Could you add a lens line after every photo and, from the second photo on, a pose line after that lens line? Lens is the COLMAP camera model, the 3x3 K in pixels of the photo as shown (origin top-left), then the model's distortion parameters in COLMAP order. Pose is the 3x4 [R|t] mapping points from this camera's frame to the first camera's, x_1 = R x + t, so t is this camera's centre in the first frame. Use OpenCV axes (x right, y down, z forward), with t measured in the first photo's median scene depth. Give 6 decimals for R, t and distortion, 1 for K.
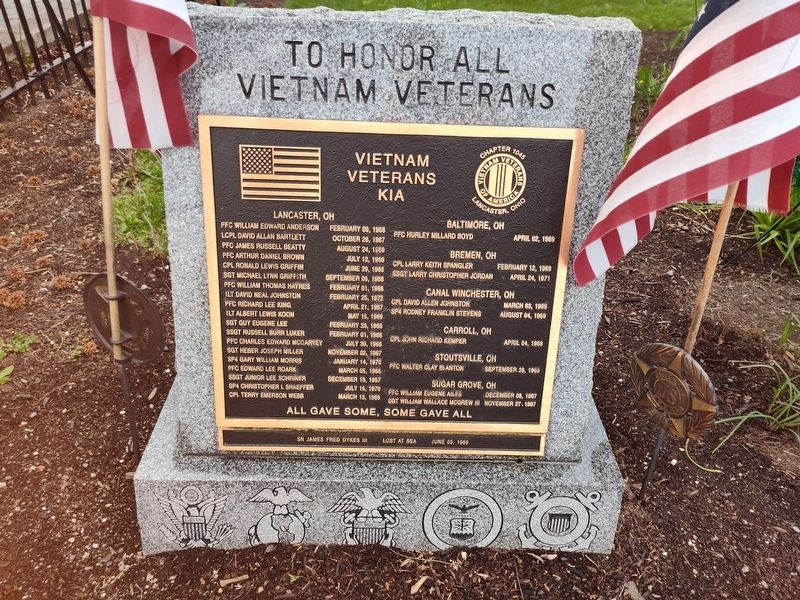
lens RADIAL K [[544.2, 0, 399.4], [0, 544.2, 304.0], [0, 0, 1]] dist [-0.001847, -0.001856]
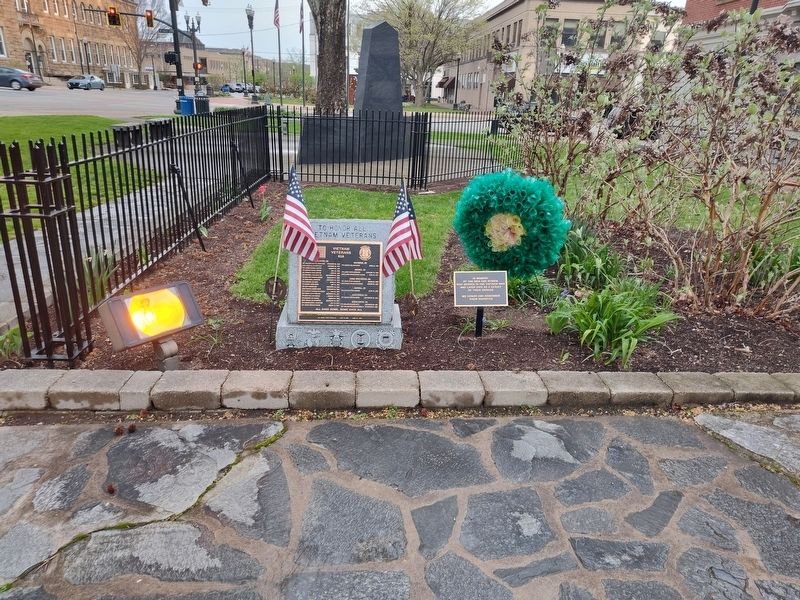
lens RADIAL K [[544.2, 0, 401.4], [0, 544.2, 298.2], [0, 0, 1]] dist [-0.001847, -0.001856]
pose [[0.998534, -0.012574, 0.052638, 0.220006], [0.021081, 0.986182, -0.164319, 0.809371], [-0.049845, 0.165188, 0.985002, -3.086432]]
